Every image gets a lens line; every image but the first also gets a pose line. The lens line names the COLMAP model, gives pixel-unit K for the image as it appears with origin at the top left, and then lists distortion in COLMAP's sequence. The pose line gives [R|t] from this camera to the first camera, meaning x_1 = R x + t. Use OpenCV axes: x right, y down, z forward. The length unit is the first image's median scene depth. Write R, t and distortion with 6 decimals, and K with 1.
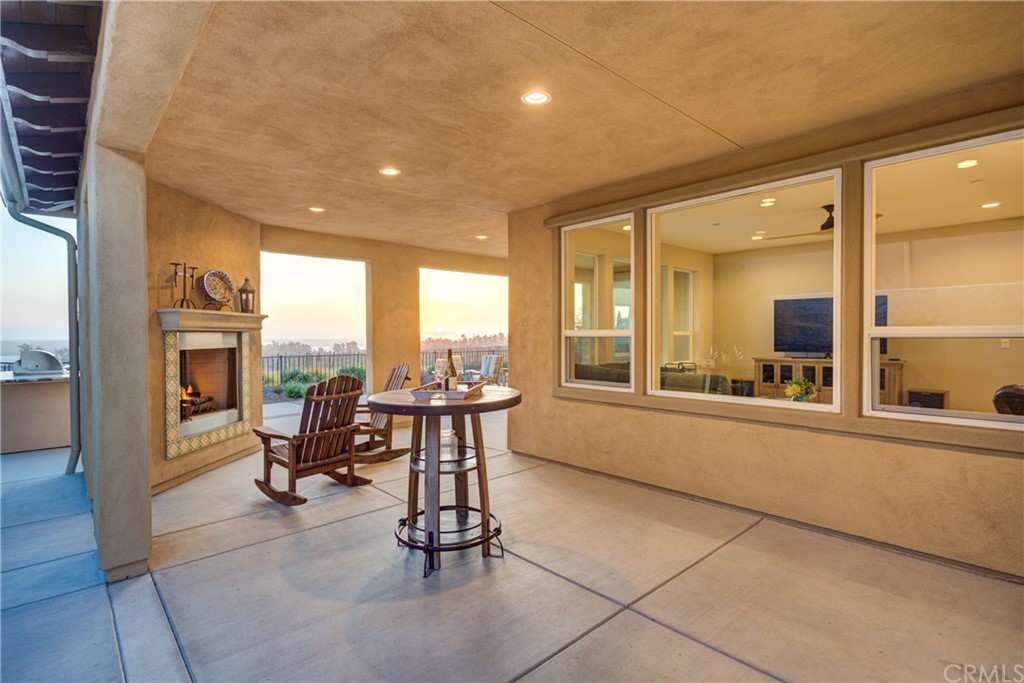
lens RADIAL K [[497.9, 0, 507.6], [0, 497.9, 340.0], [0, 0, 1]] dist [0.009238, 0.003982]
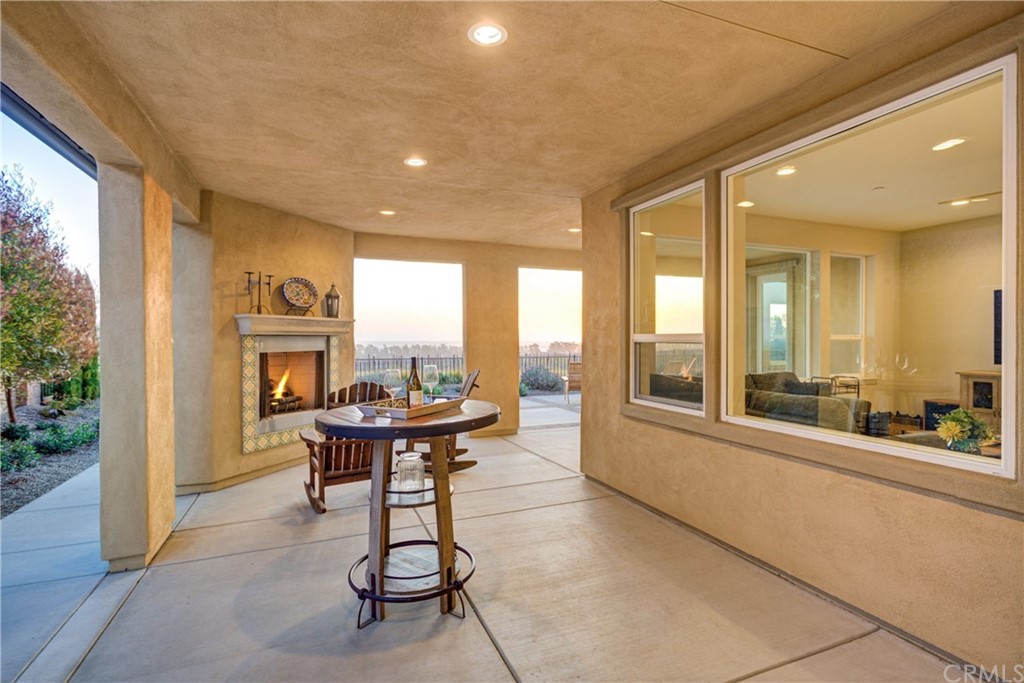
lens RADIAL K [[497.9, 0, 509.8], [0, 497.9, 340.9], [0, 0, 1]] dist [0.009238, 0.003982]
pose [[0.938357, 0.004577, -0.345638, 0.238126], [-0.005799, 0.999980, -0.002503, -0.006208], [0.345619, 0.004353, 0.938365, 0.191056]]
